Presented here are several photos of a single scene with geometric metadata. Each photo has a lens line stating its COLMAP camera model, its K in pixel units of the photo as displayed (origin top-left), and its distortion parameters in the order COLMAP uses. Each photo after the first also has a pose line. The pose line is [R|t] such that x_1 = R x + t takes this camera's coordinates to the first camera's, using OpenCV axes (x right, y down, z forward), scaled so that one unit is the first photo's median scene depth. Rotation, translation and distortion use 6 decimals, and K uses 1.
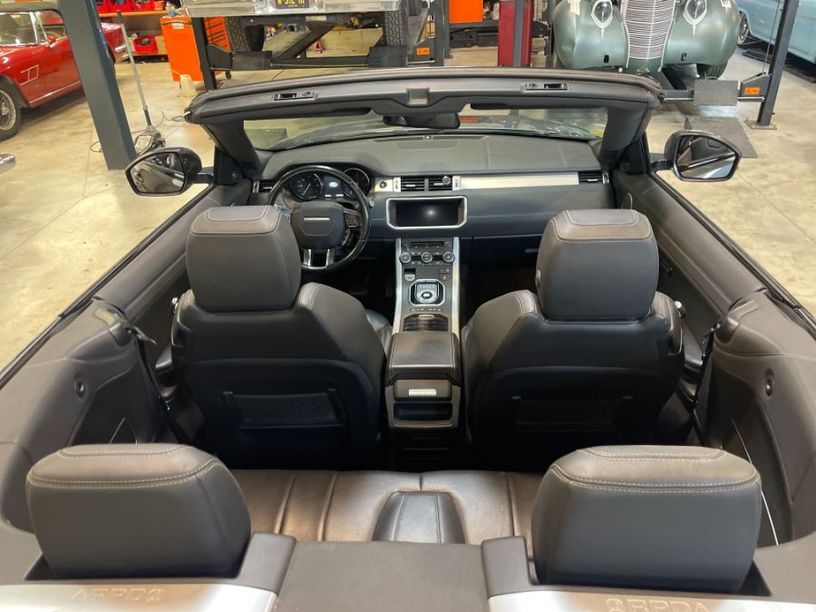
lens RADIAL K [[615.8, 0, 408.5], [0, 615.8, 307.1], [0, 0, 1]] dist [0.097924, -0.129476]
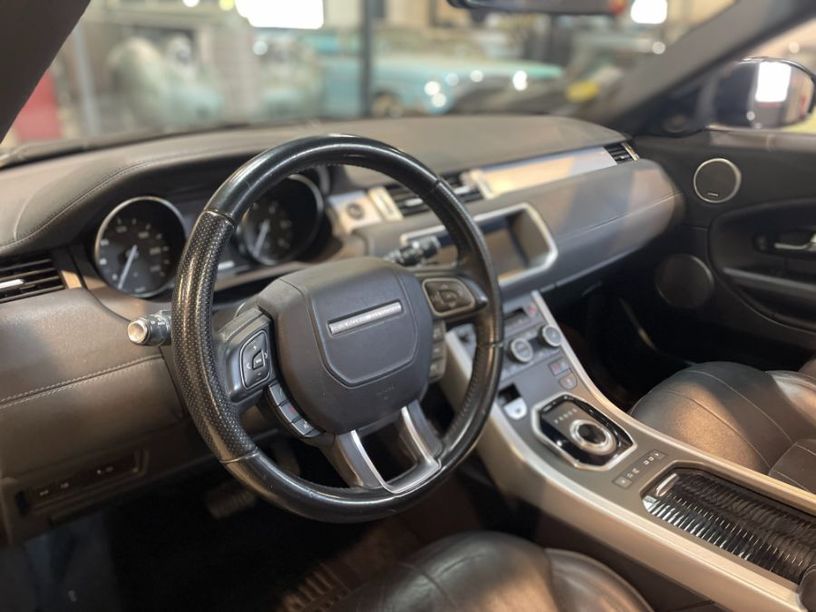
lens RADIAL K [[615.8, 0, 407.5], [0, 615.8, 305.3], [0, 0, 1]] dist [0.097924, -0.129476]
pose [[0.723076, -0.233741, 0.650020, -0.290321], [0.322743, 0.946301, -0.018736, -0.123691], [-0.610736, 0.223337, 0.759686, 0.698999]]
